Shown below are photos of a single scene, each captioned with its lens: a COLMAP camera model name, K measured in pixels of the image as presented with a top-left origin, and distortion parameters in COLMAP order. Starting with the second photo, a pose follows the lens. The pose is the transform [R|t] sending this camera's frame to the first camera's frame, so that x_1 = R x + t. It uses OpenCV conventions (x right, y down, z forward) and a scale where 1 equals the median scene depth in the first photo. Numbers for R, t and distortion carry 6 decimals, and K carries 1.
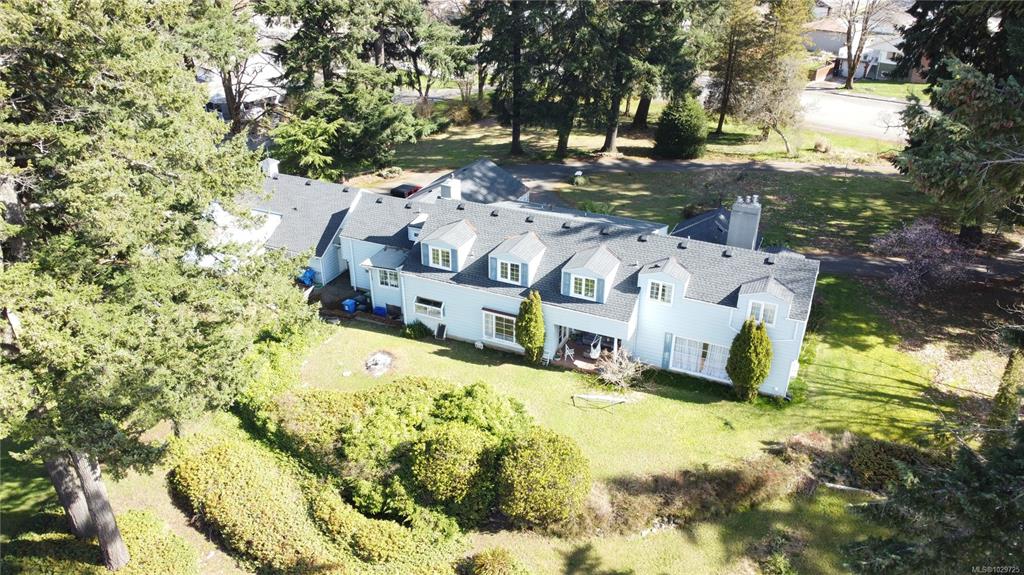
lens RADIAL K [[766.9, 0, 512.0], [0, 766.9, 287.5], [0, 0, 1]] dist [0.007060, 0.003262]
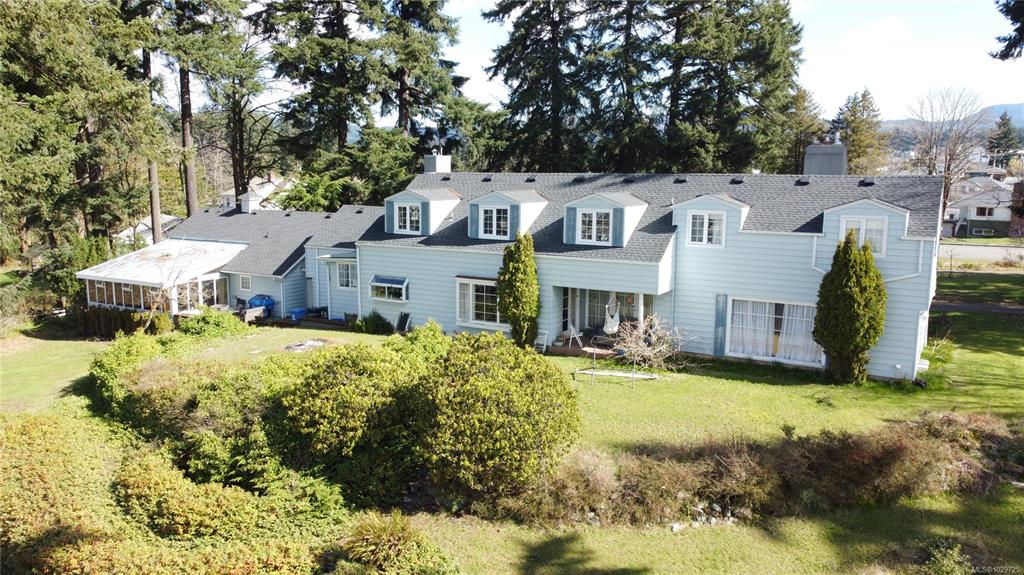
lens RADIAL K [[766.9, 0, 512.0], [0, 766.9, 287.5], [0, 0, 1]] dist [0.007060, 0.003262]
pose [[0.995105, 0.023144, -0.096078, 0.087919], [-0.053810, 0.942333, -0.330322, 0.290314], [0.082892, 0.333875, 0.938965, 0.359004]]
